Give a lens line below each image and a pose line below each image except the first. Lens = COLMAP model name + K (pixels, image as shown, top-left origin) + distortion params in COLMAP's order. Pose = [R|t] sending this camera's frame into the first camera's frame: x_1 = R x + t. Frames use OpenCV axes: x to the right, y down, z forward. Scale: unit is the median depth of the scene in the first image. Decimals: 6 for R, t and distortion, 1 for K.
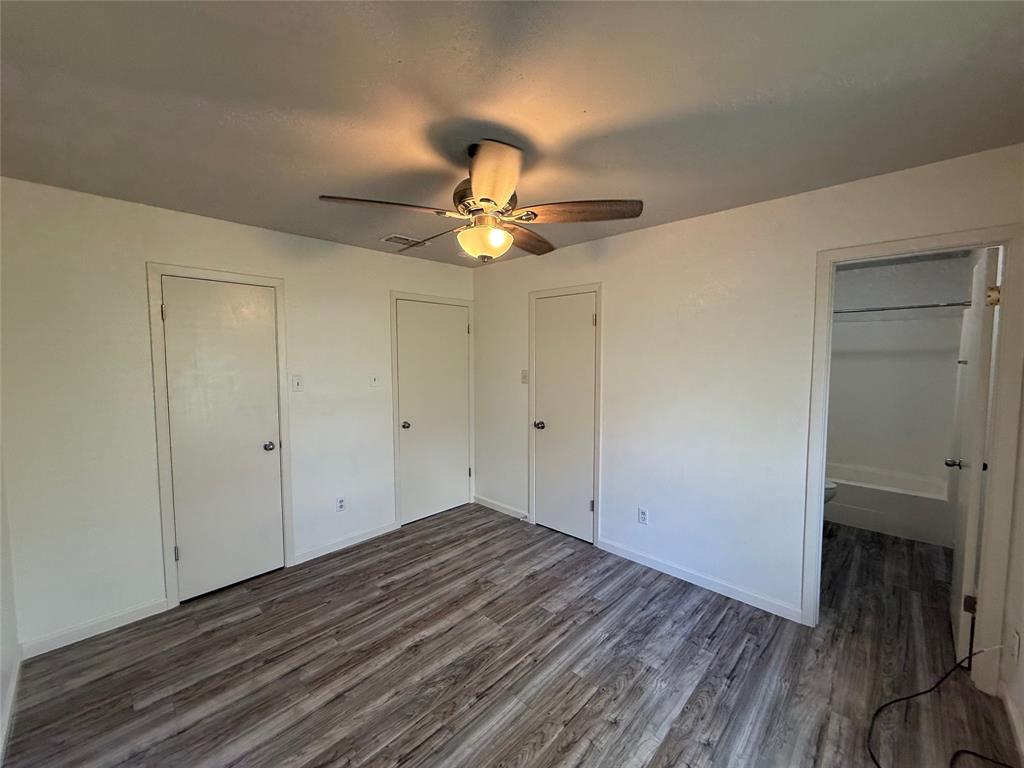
lens RADIAL K [[409.9, 0, 512.0], [0, 409.9, 382.7], [0, 0, 1]] dist [0.011108, -0.000659]
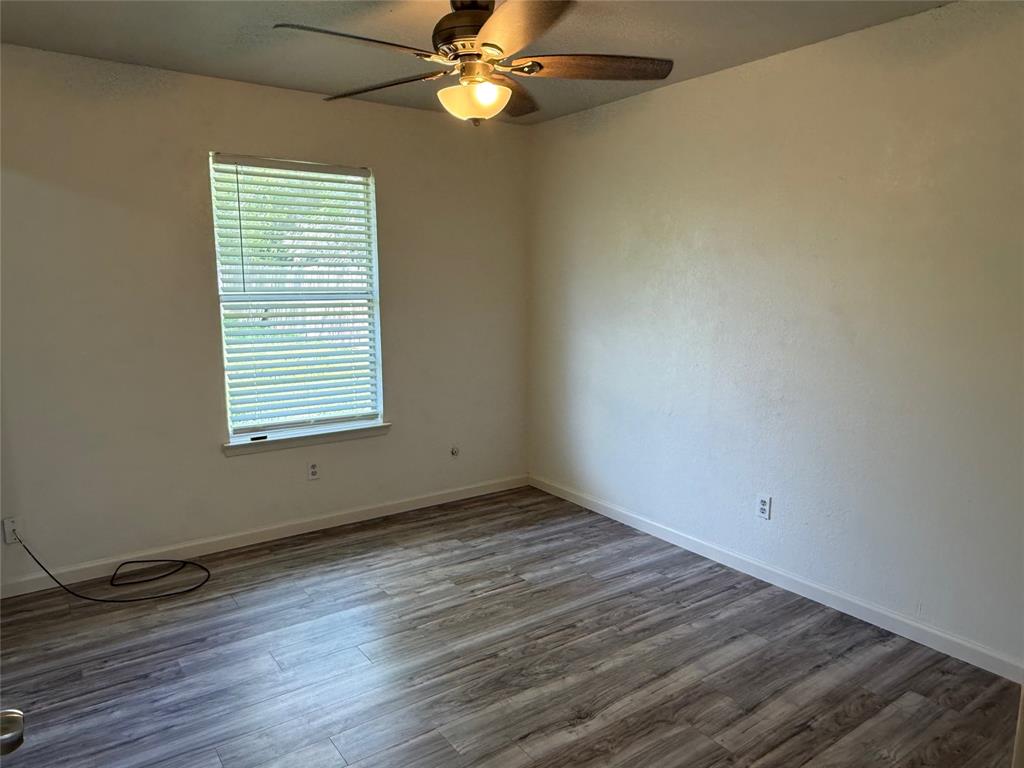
lens RADIAL K [[698.7, 0, 511.2], [0, 698.7, 384.0], [0, 0, 1]] dist [0.002773, 0.001238]
pose [[-0.981687, -0.022668, 0.189146, -0.343027], [0.018577, 0.976772, 0.213475, -0.089693], [-0.189591, 0.213080, -0.958464, 2.069949]]
